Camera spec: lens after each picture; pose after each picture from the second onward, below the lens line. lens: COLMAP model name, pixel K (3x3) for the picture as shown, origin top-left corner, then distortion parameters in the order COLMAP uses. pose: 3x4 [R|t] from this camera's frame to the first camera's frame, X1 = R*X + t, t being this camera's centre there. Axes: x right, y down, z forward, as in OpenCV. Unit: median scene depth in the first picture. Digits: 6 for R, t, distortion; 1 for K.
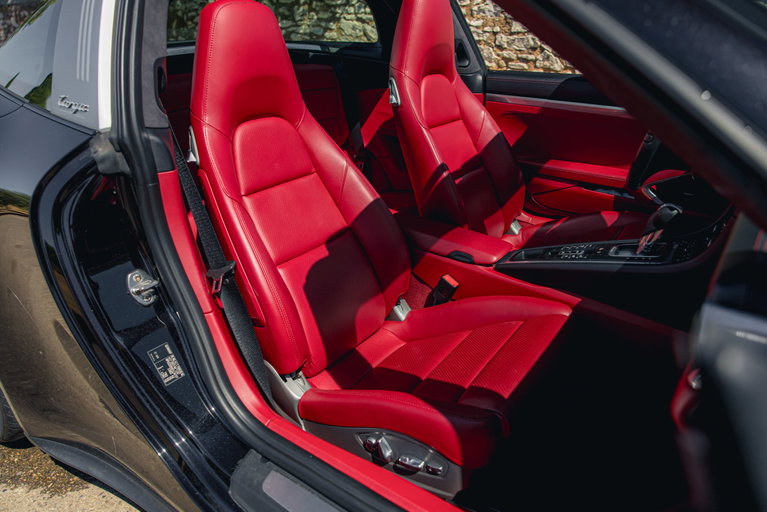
lens RADIAL K [[509.4, 0, 381.2], [0, 509.4, 257.6], [0, 0, 1]] dist [0.003735, -0.002012]
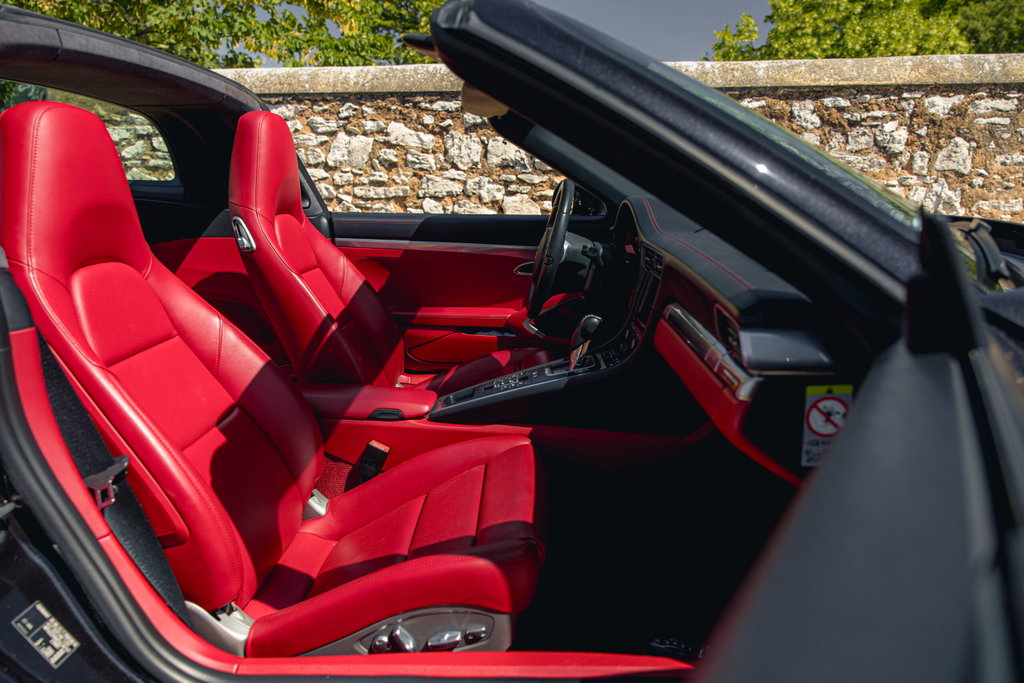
lens RADIAL K [[680.1, 0, 509.5], [0, 680.1, 346.5], [0, 0, 1]] dist [0.003735, -0.002012]
pose [[0.823853, -0.119313, 0.554104, -0.275461], [0.223908, 0.966590, -0.124779, 0.073684], [-0.520703, 0.226868, 0.823043, -0.038054]]
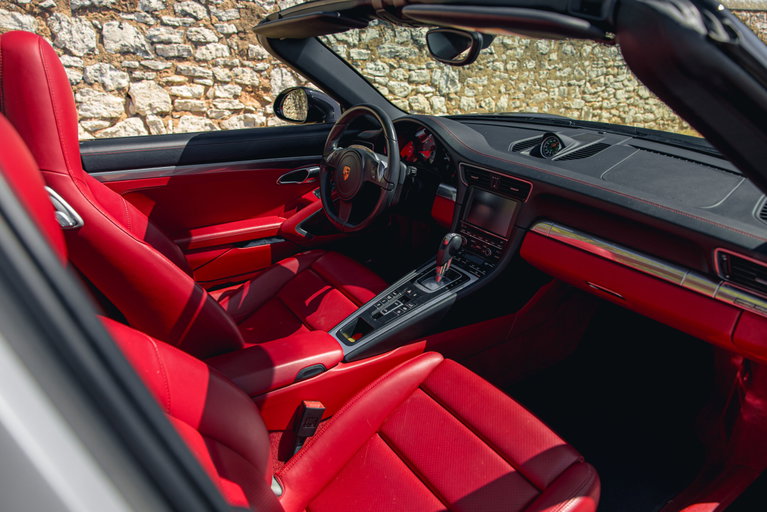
lens RADIAL K [[509.4, 0, 383.9], [0, 509.4, 255.4], [0, 0, 1]] dist [0.003735, -0.002012]
pose [[0.329065, -0.345237, 0.878936, -0.455852], [0.370362, 0.903382, 0.216179, -0.302512], [-0.868648, 0.254387, 0.425134, 0.498809]]
